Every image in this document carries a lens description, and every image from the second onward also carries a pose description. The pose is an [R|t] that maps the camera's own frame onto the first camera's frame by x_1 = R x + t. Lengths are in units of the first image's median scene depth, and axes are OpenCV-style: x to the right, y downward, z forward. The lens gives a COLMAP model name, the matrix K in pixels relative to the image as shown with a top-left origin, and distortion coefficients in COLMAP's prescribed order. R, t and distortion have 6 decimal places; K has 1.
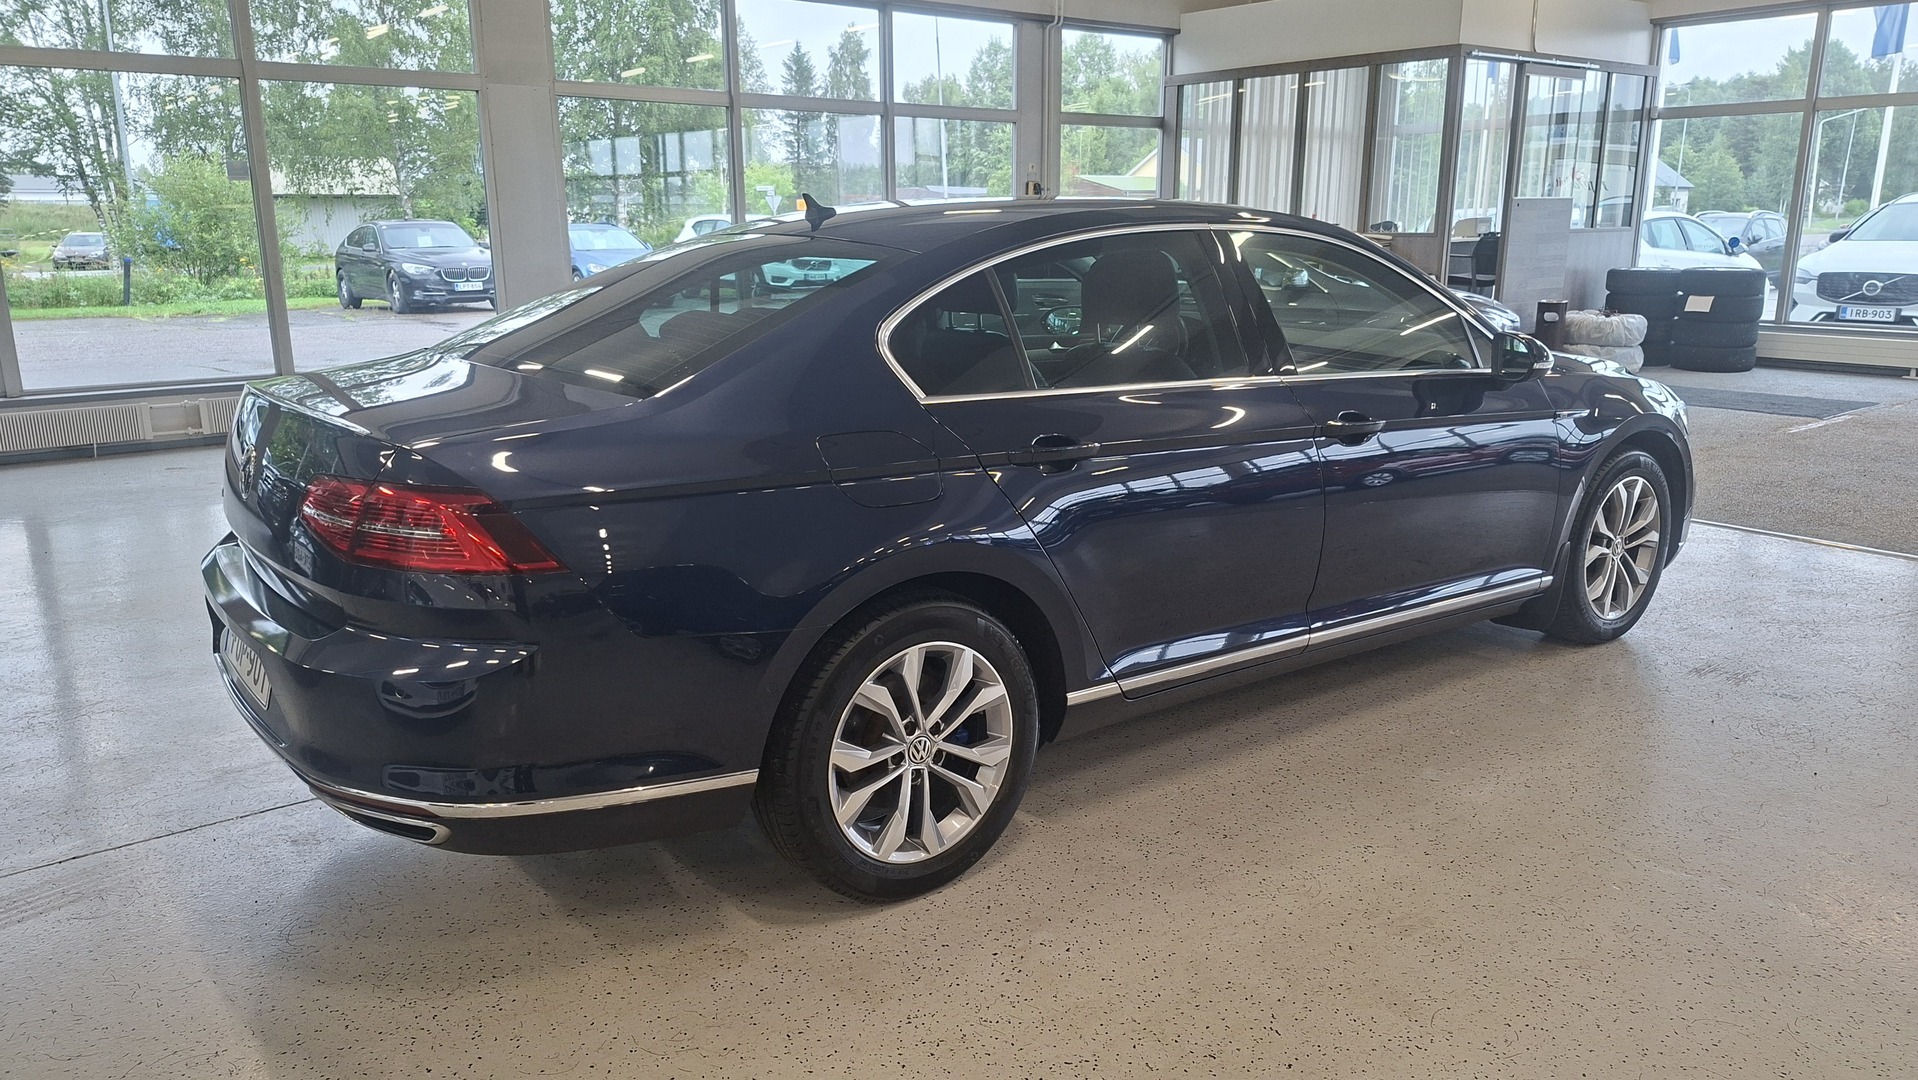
lens RADIAL K [[1341.2, 0, 959.0], [0, 1341.2, 540.0], [0, 0, 1]] dist [0.086867, -0.089227]
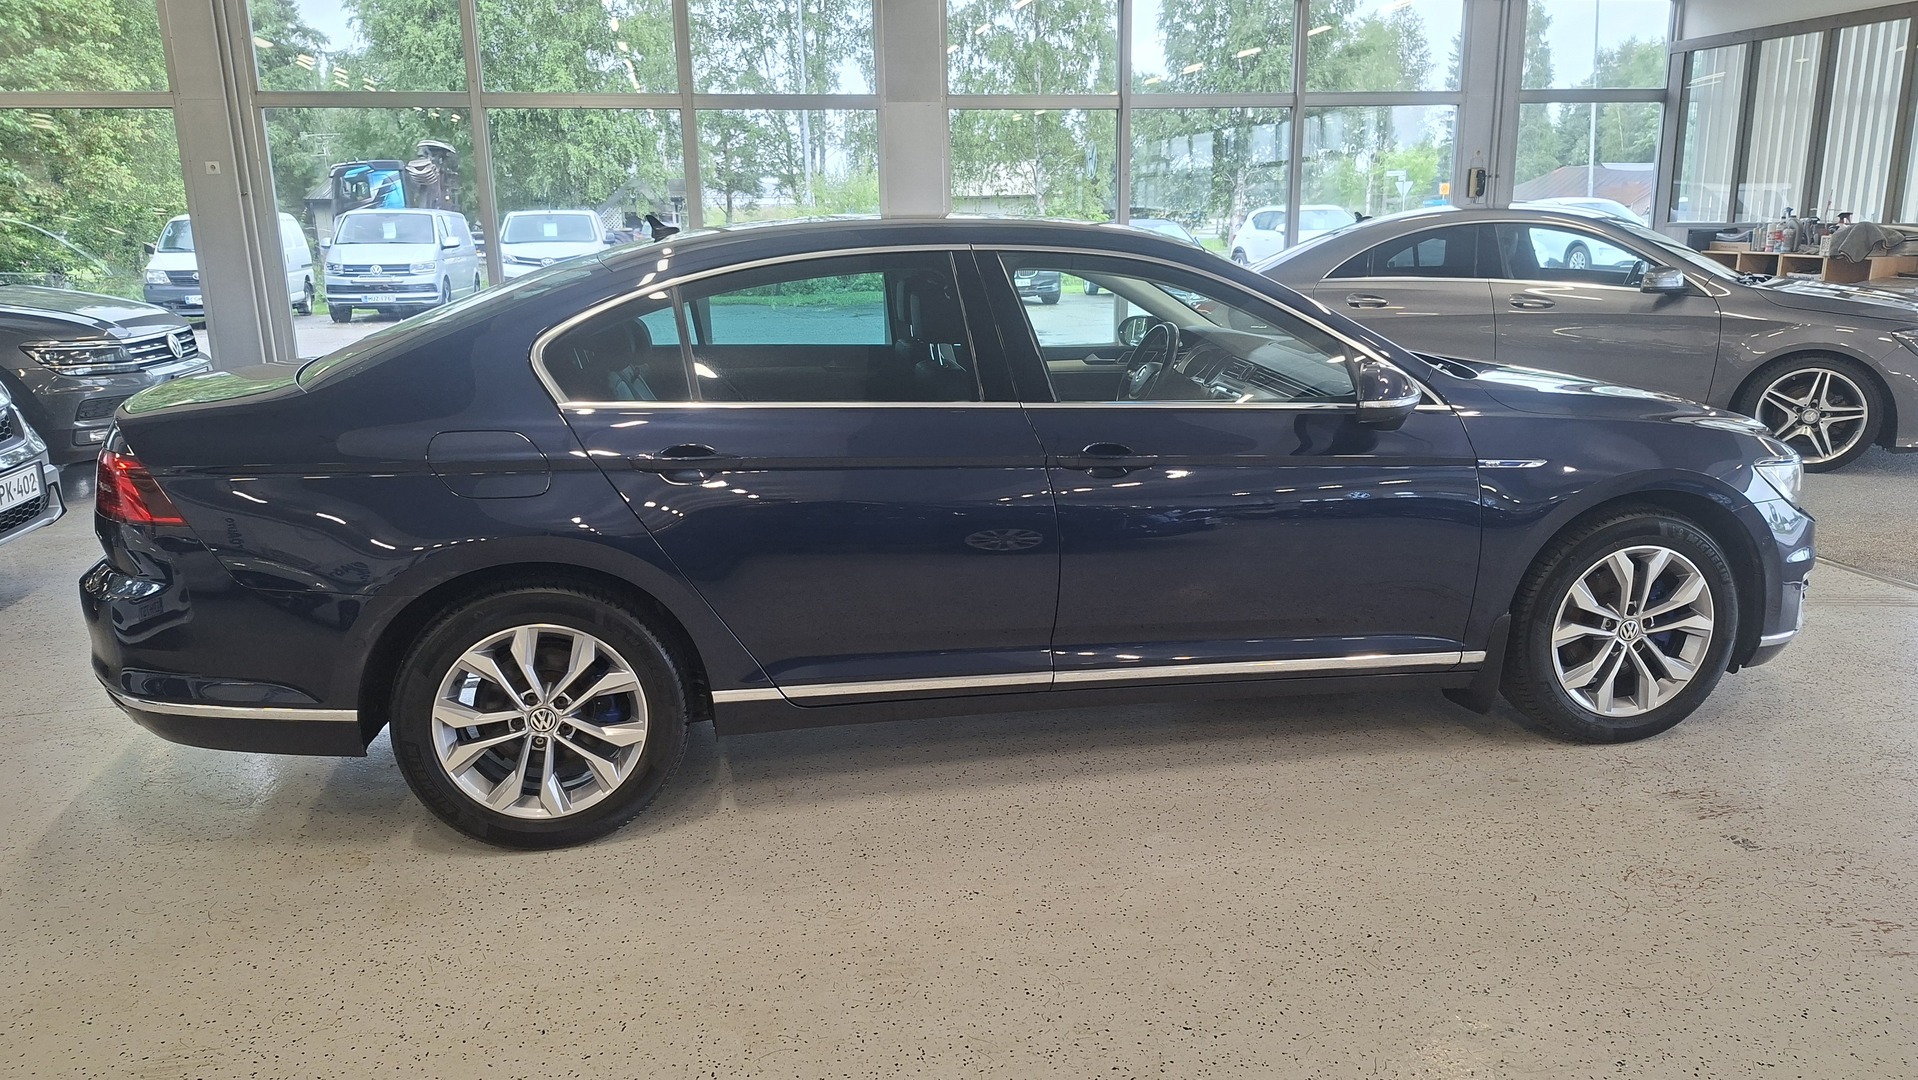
lens RADIAL K [[1341.2, 0, 959.0], [0, 1341.2, 540.0], [0, 0, 1]] dist [0.086867, -0.089227]
pose [[0.894133, 0.093871, -0.437851, 0.494108], [-0.090766, 0.995477, 0.028067, -0.036337], [0.438506, 0.014647, 0.898609, 0.089648]]
